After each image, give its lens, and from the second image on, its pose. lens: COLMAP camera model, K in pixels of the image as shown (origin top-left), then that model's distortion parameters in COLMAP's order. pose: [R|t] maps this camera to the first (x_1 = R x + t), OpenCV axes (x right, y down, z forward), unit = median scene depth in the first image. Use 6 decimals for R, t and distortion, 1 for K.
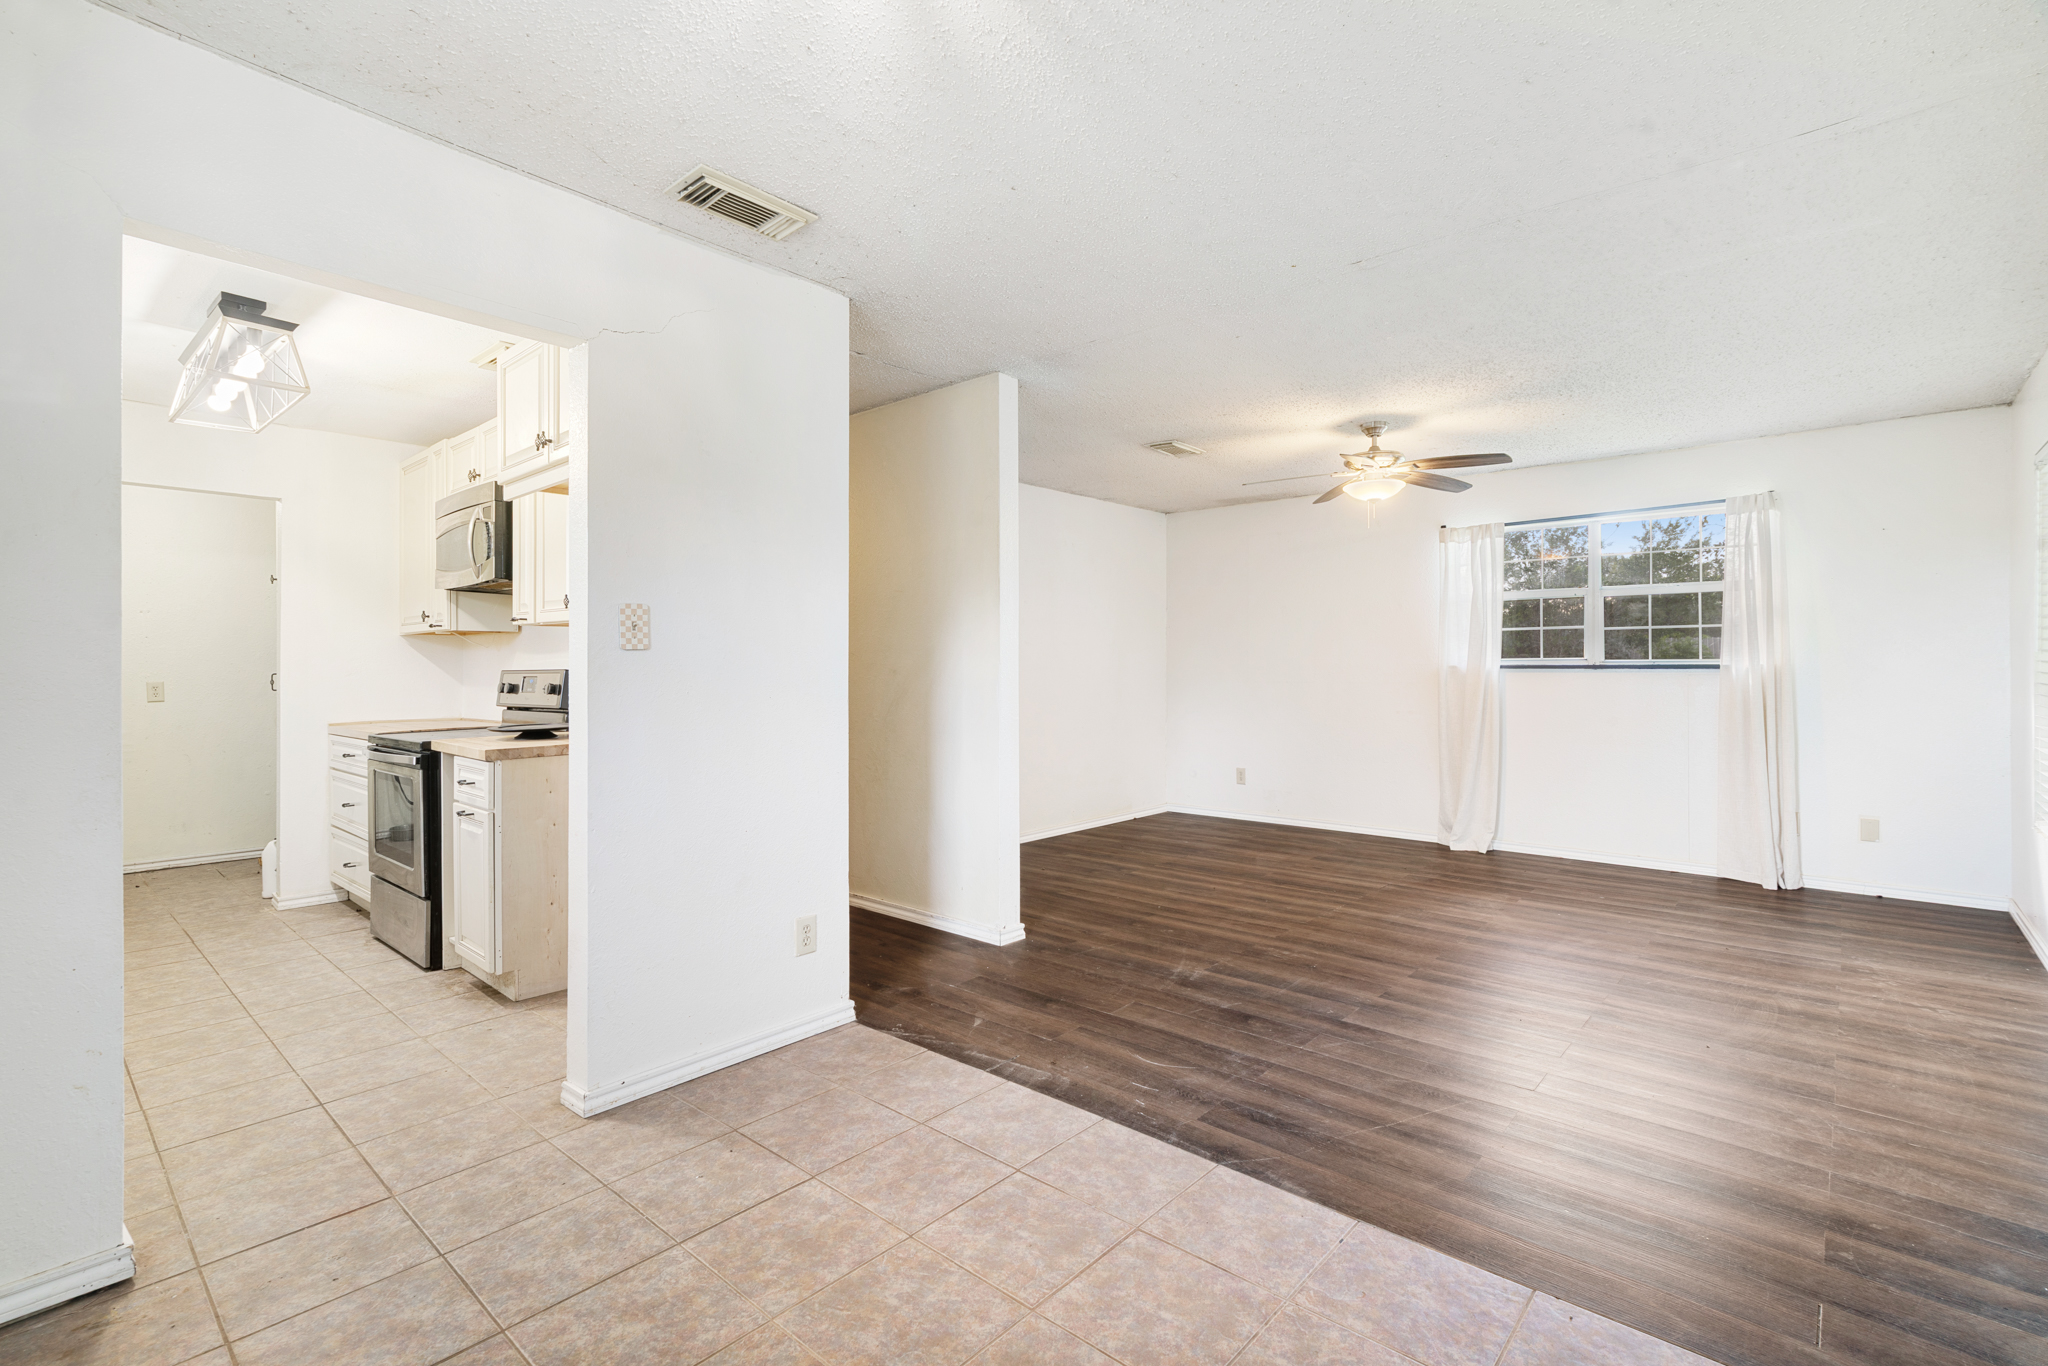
lens RADIAL K [[928.6, 0, 1013.0], [0, 928.6, 686.7], [0, 0, 1]] dist [-0.010811, 0.000364]
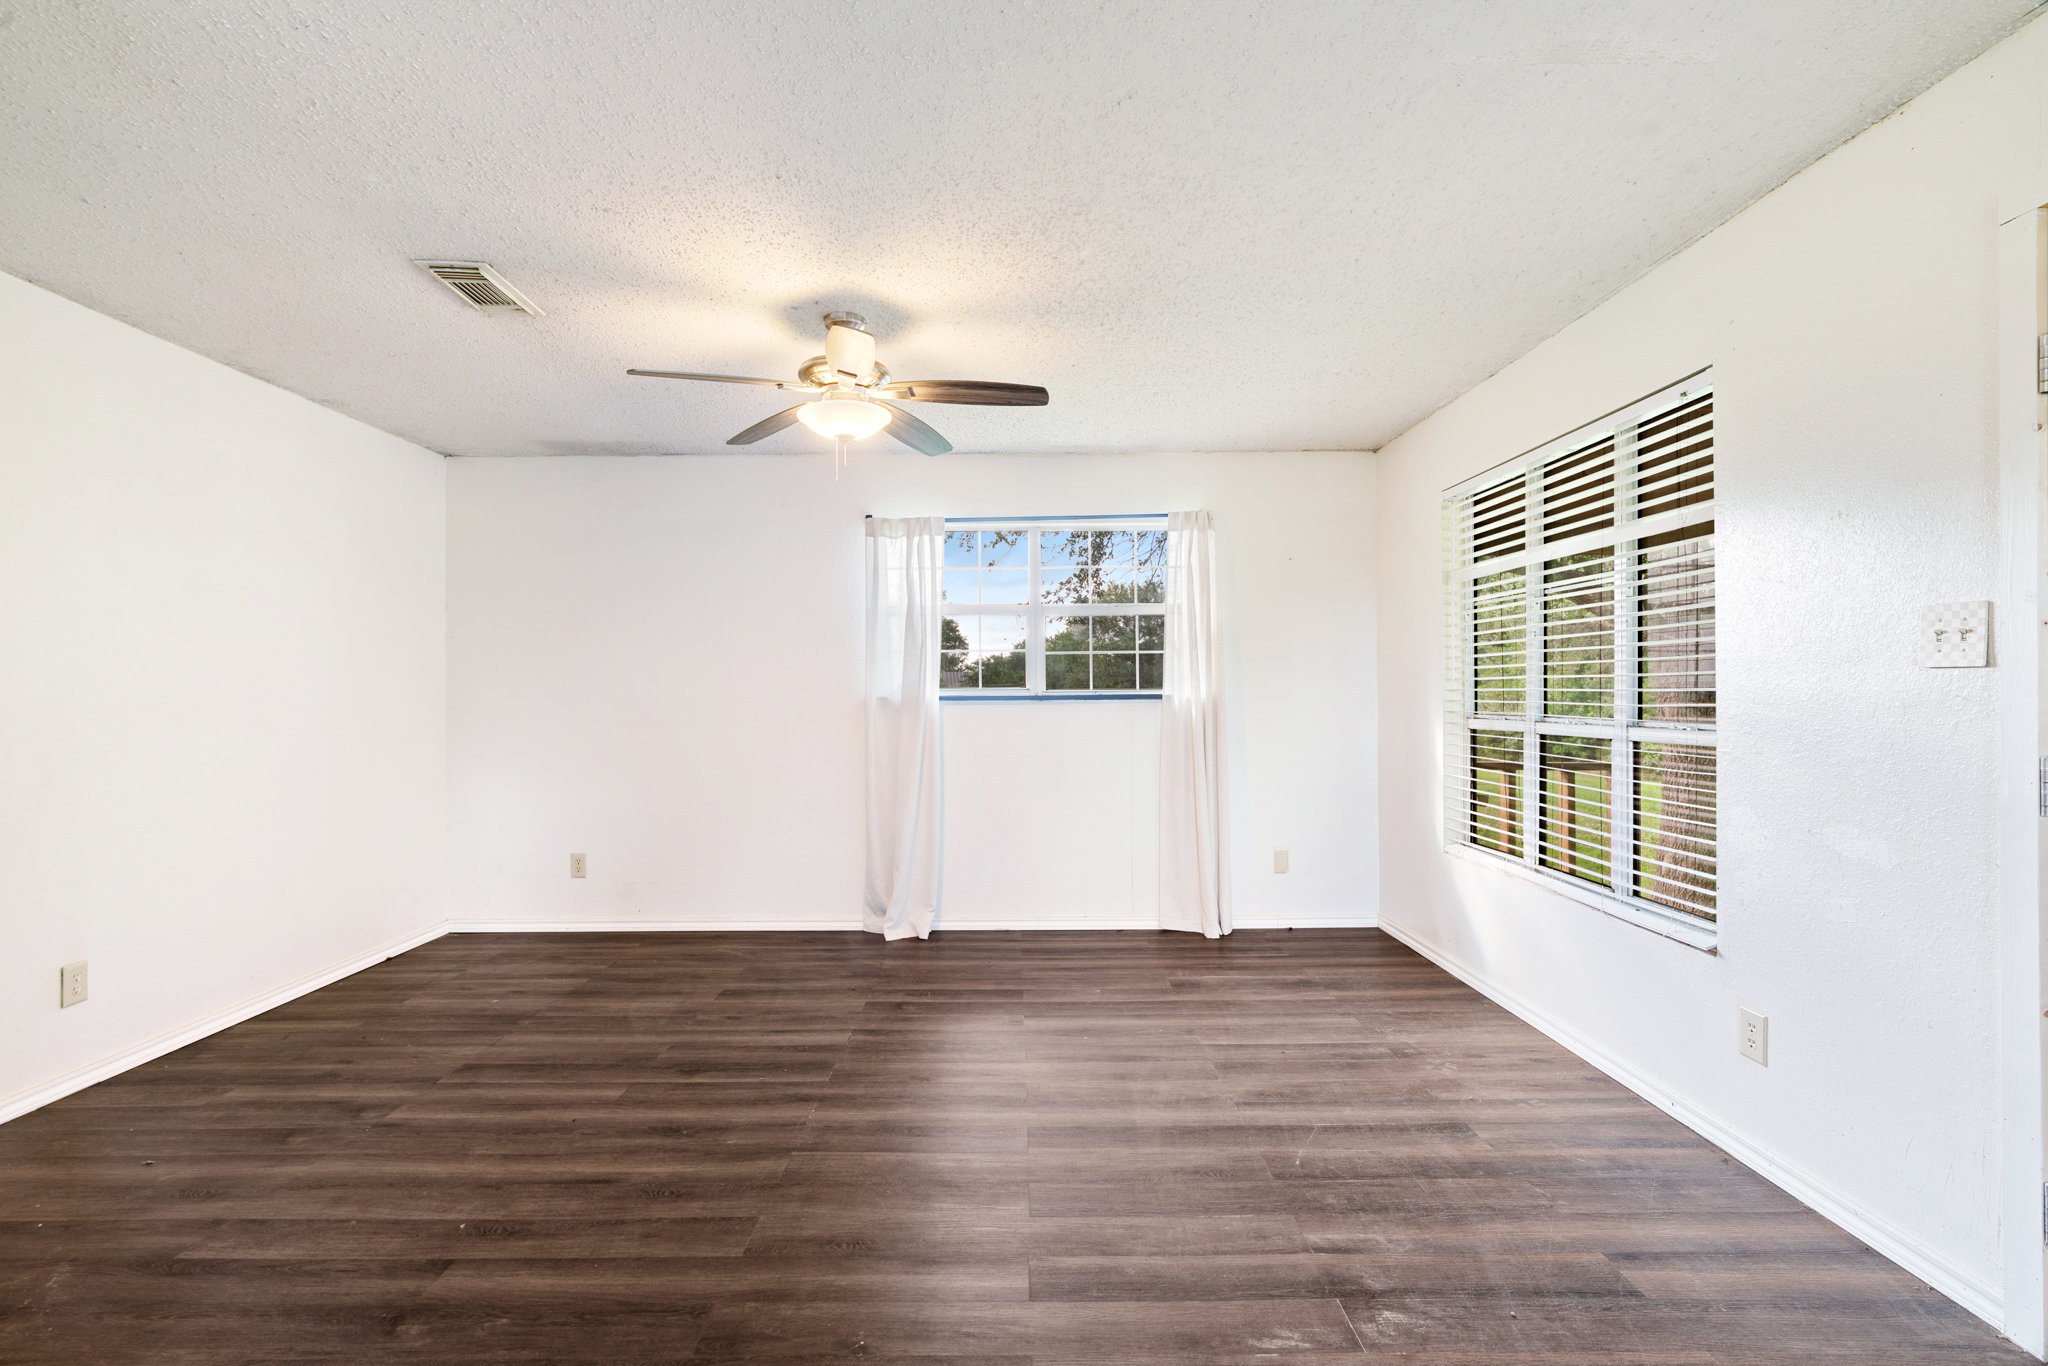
lens RADIAL K [[928.6, 0, 1013.0], [0, 928.6, 686.7], [0, 0, 1]] dist [-0.010811, 0.000364]
pose [[0.742017, 0.003438, 0.670373, 0.062975], [0.016674, 0.999583, -0.023582, -0.018215], [-0.670174, 0.028676, 0.741650, 0.563654]]
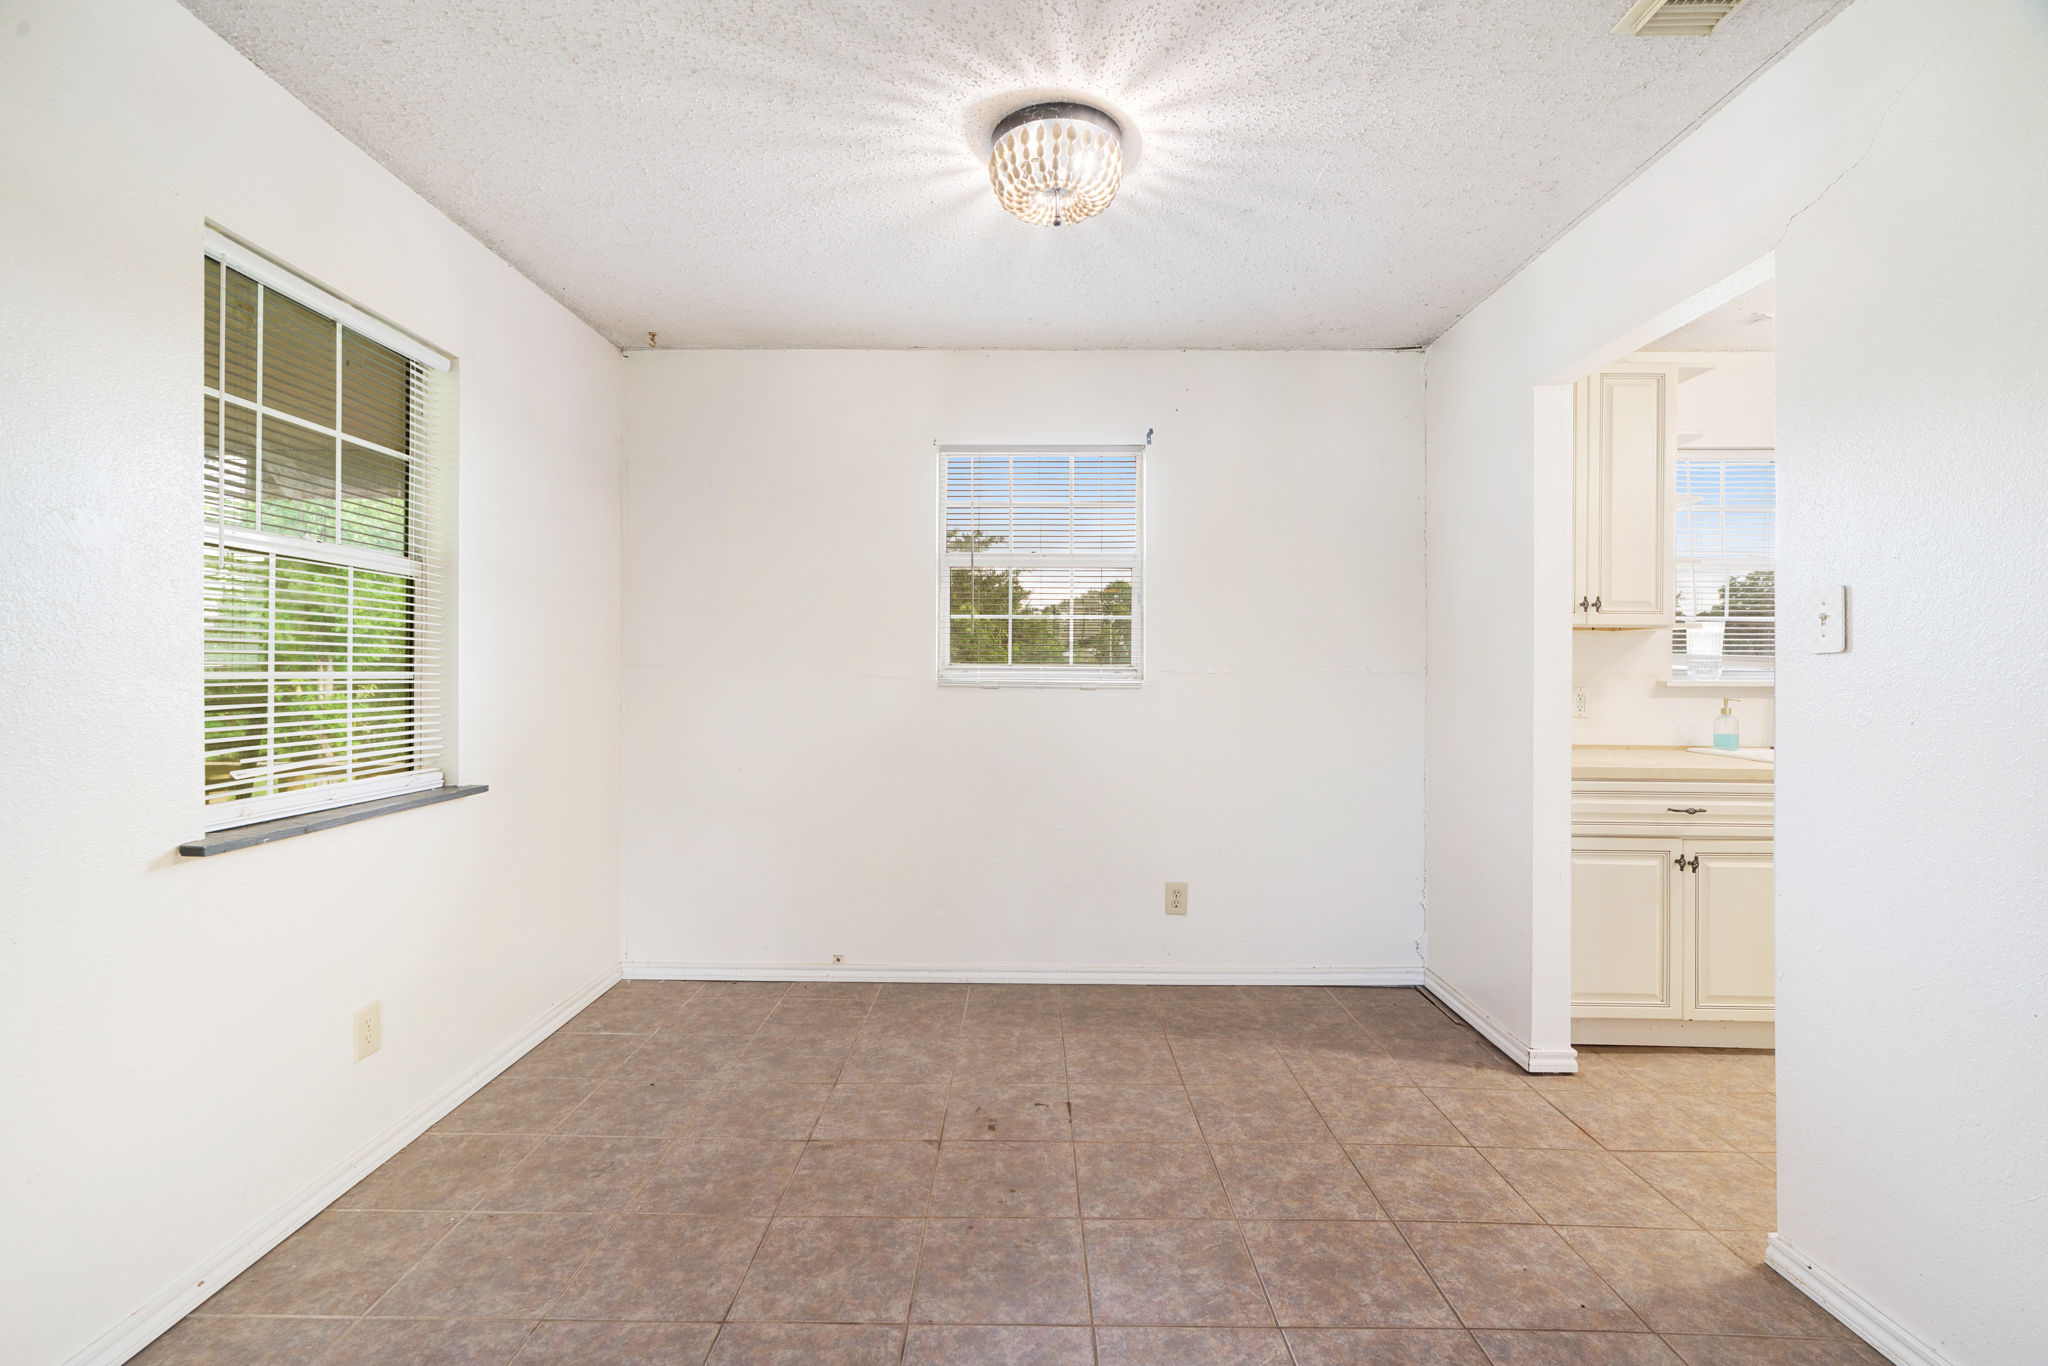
lens RADIAL K [[928.6, 0, 1013.0], [0, 928.6, 686.7], [0, 0, 1]] dist [-0.010811, 0.000364]
pose [[-0.760275, 0.017286, -0.649371, 0.322952], [-0.013424, 0.999014, 0.042310, -0.024144], [0.649462, 0.040884, -0.759294, 0.750031]]
